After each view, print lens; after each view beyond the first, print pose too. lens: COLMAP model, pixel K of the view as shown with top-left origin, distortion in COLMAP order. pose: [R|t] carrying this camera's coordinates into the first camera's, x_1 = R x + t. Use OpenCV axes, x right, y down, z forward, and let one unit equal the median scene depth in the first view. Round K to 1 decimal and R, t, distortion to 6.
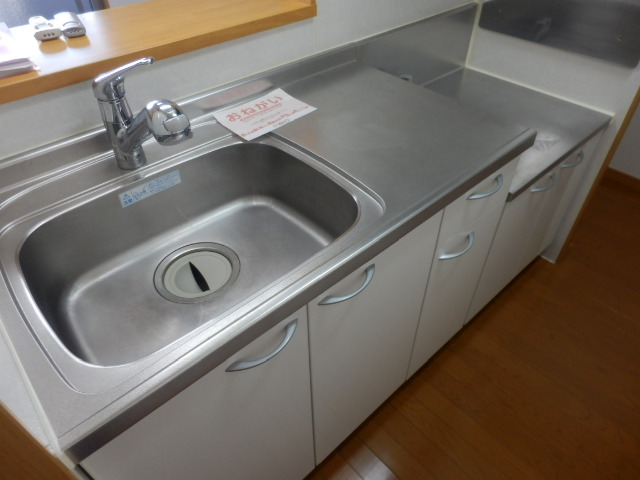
lens RADIAL K [[451.3, 0, 324.2], [0, 451.3, 242.1], [0, 0, 1]] dist [-0.002093, 0.001779]
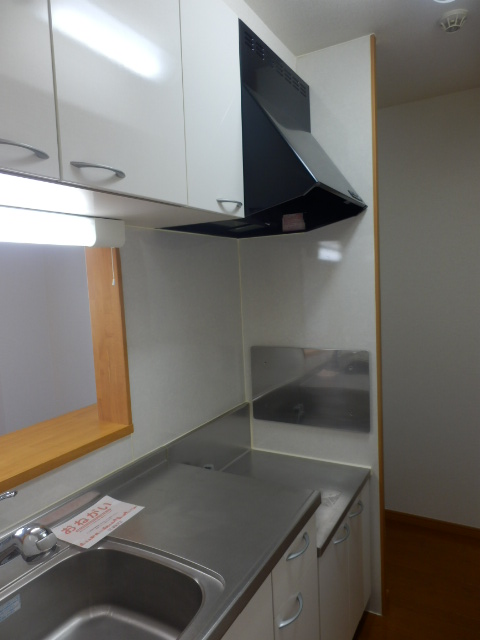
lens RADIAL K [[451.3, 0, 240.0], [0, 451.3, 320.0], [0, 0, 1]] dist [-0.002093, 0.001779]
pose [[0.951680, -0.071836, 0.298572, -0.090937], [0.239070, 0.783547, -0.573498, 0.050779], [-0.192748, 0.617166, 0.762859, -0.226180]]
